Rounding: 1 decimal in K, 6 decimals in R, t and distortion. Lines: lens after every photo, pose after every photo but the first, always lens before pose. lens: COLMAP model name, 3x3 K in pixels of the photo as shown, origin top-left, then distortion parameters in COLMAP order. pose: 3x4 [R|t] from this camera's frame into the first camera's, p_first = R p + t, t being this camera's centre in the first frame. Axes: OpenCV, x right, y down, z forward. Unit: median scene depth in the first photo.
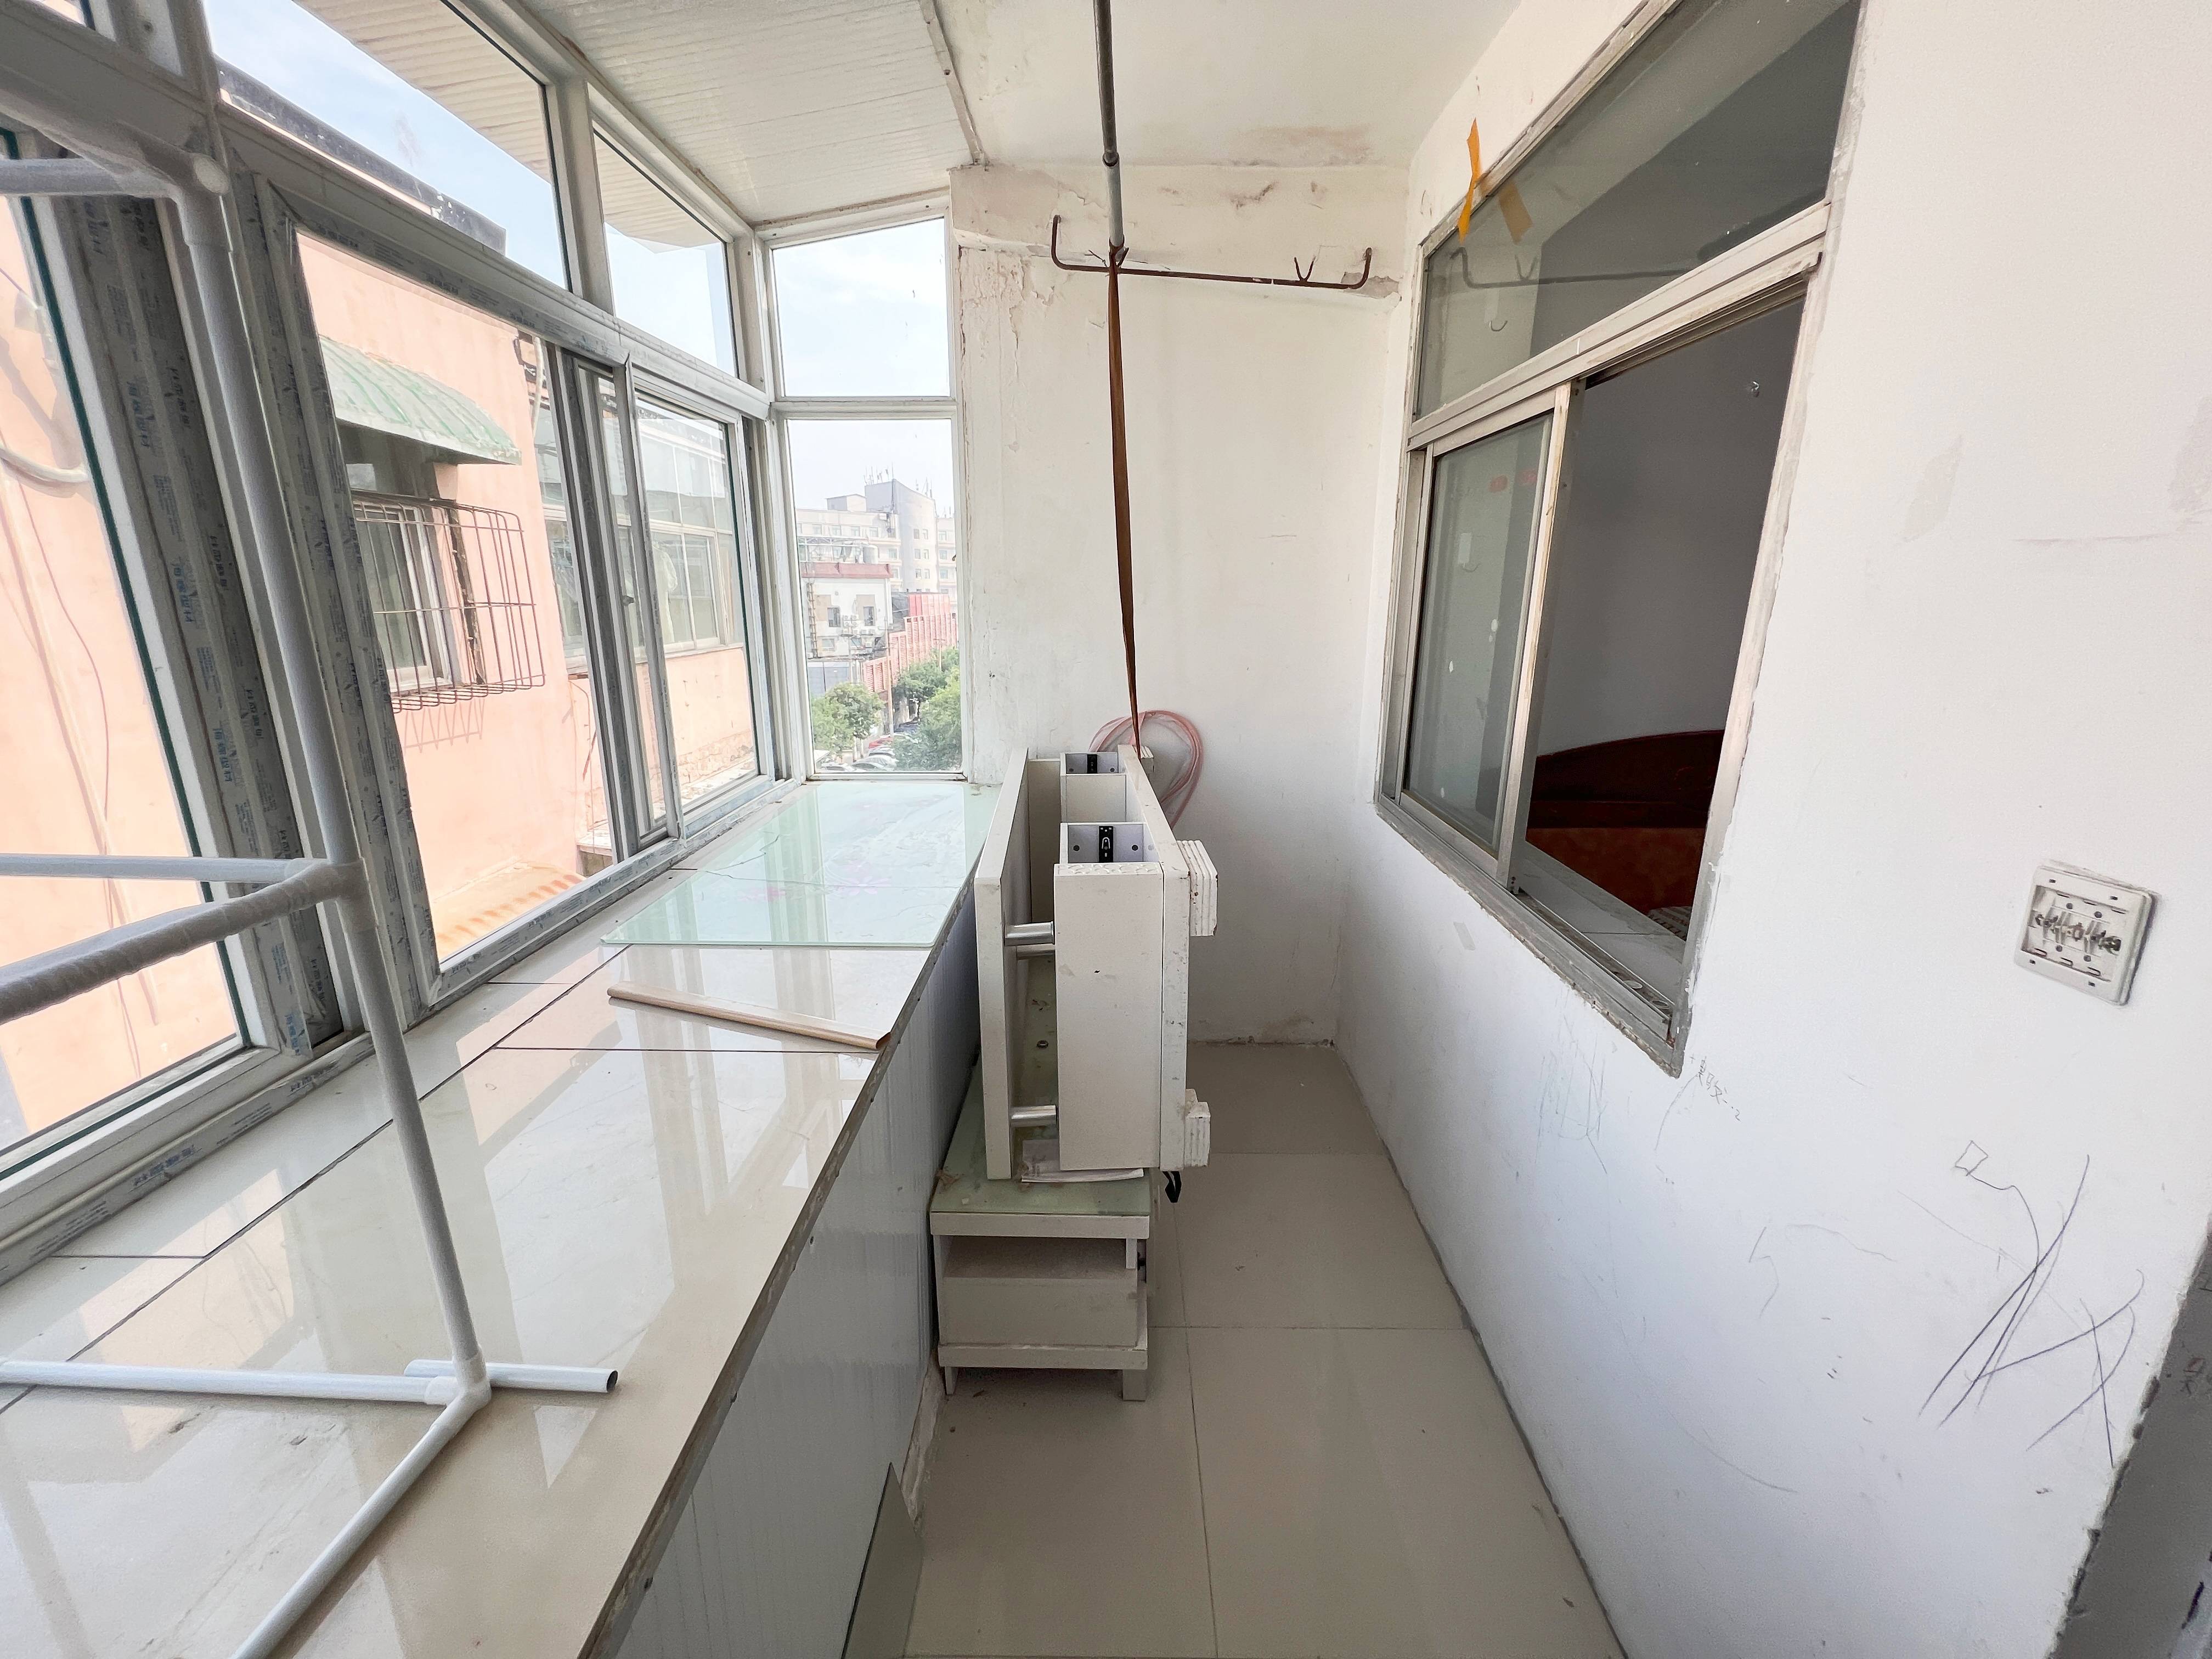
lens RADIAL K [[899.3, 0, 1098.6], [0, 899.3, 821.0], [0, 0, 1]] dist [-0.000880, -0.000688]
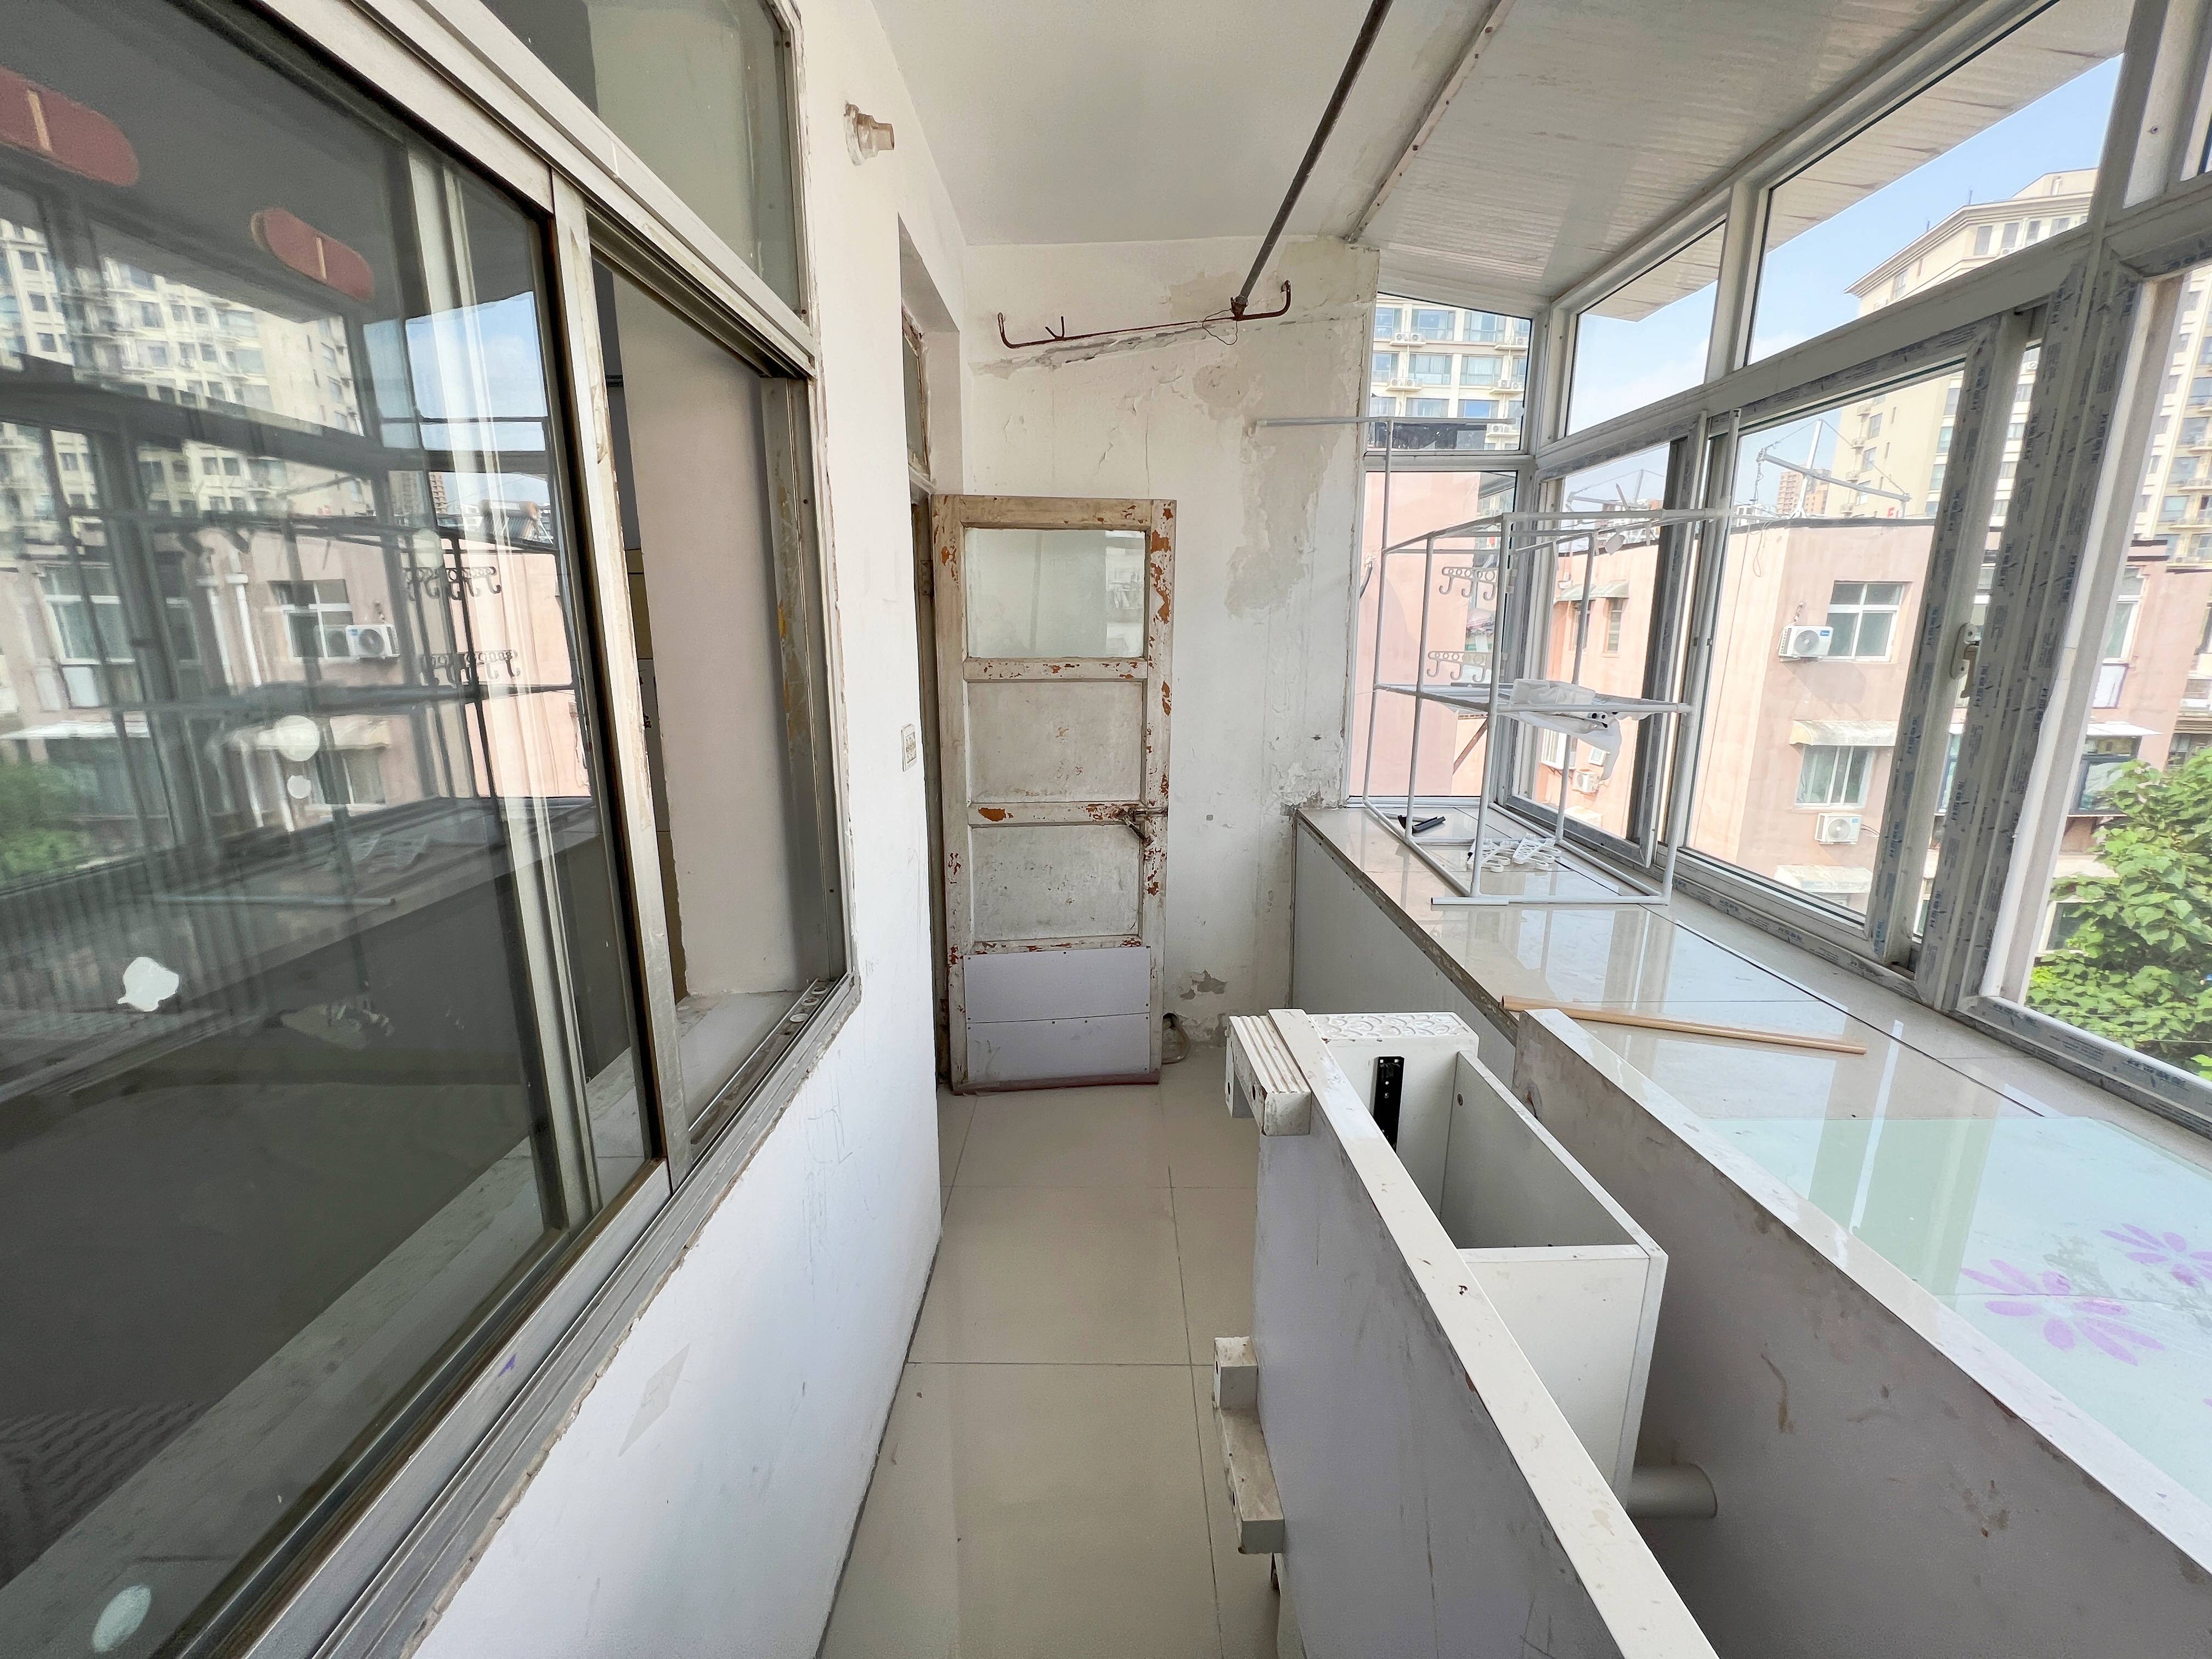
lens RADIAL K [[899.3, 0, 1111.0], [0, 899.3, 822.1], [0, 0, 1]] dist [-0.000880, -0.000688]
pose [[-0.999578, 0.005853, -0.028451, 0.328095], [-0.007867, 0.888328, 0.459143, -0.539998], [0.027961, 0.459173, -0.887907, 2.069989]]
